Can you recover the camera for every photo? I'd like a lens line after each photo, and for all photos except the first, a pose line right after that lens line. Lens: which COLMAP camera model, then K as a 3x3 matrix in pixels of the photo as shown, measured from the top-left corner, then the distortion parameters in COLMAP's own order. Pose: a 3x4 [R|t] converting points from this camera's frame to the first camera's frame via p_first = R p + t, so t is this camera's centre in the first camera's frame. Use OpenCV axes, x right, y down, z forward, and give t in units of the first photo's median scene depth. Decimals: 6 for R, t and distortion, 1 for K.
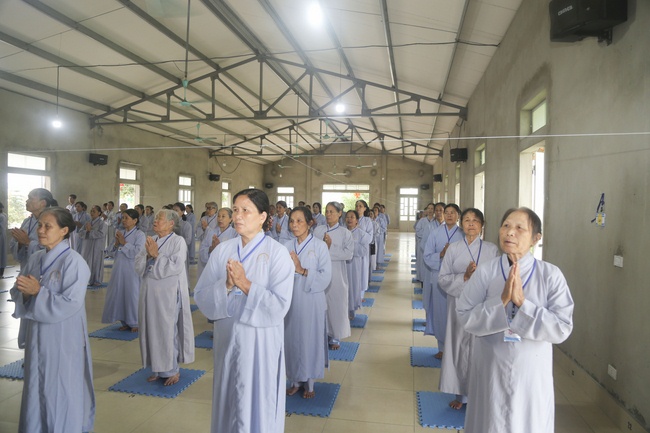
lens RADIAL K [[440.4, 0, 324.6], [0, 440.4, 220.0], [0, 0, 1]] dist [-0.062951, 0.008045]
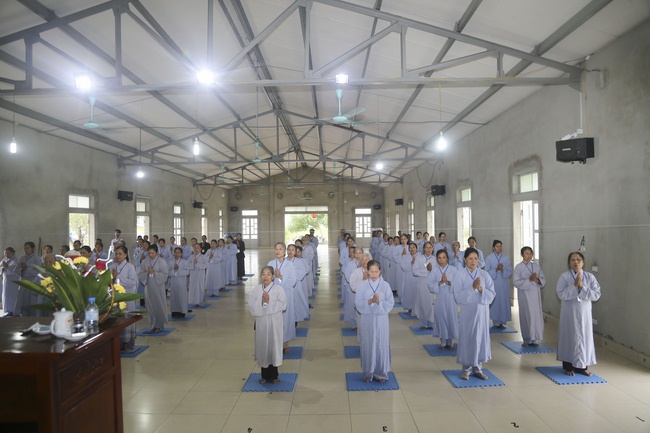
lens RADIAL K [[440.4, 0, 324.3], [0, 440.4, 218.4], [0, 0, 1]] dist [-0.062951, 0.008045]
pose [[0.984956, -0.027090, 0.170671, -0.100524], [0.033351, 0.998868, -0.033926, -0.012944], [-0.169559, 0.039108, 0.984744, -0.089419]]
